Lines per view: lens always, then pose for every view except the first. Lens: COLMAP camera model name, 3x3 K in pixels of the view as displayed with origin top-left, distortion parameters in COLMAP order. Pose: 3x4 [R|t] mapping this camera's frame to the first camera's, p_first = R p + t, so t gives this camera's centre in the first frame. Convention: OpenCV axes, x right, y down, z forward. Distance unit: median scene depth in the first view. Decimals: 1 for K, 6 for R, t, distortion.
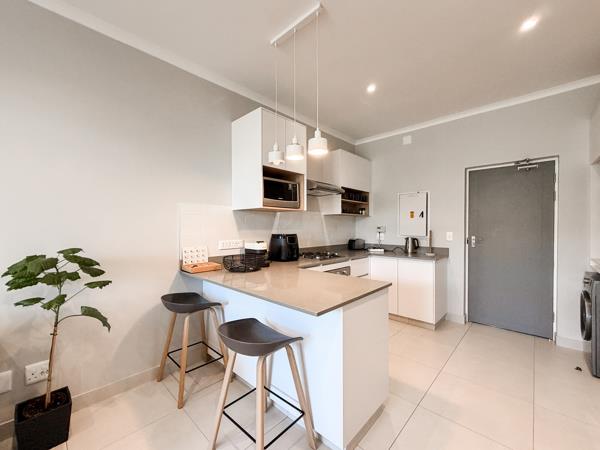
lens RADIAL K [[256.8, 0, 283.3], [0, 256.8, 229.1], [0, 0, 1]] dist [-0.000460, 0.000321]
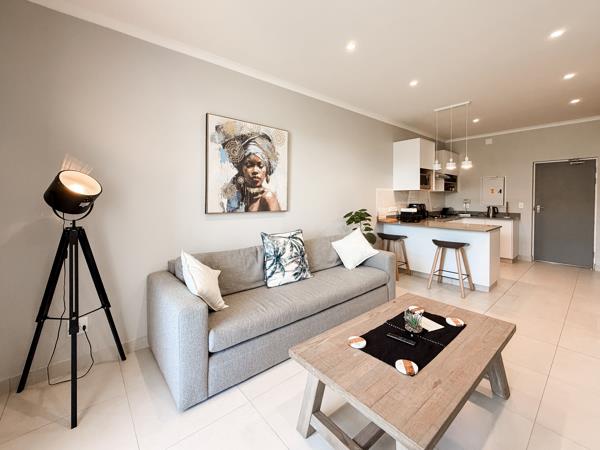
lens RADIAL K [[258.3, 0, 279.7], [0, 258.3, 202.5], [0, 0, 1]] dist [0.002018, -0.000349]
pose [[0.993153, 0.001651, -0.116811, -0.629457], [-0.000609, 0.999960, 0.008956, -0.003687], [0.116821, -0.008823, 0.993114, -0.733681]]
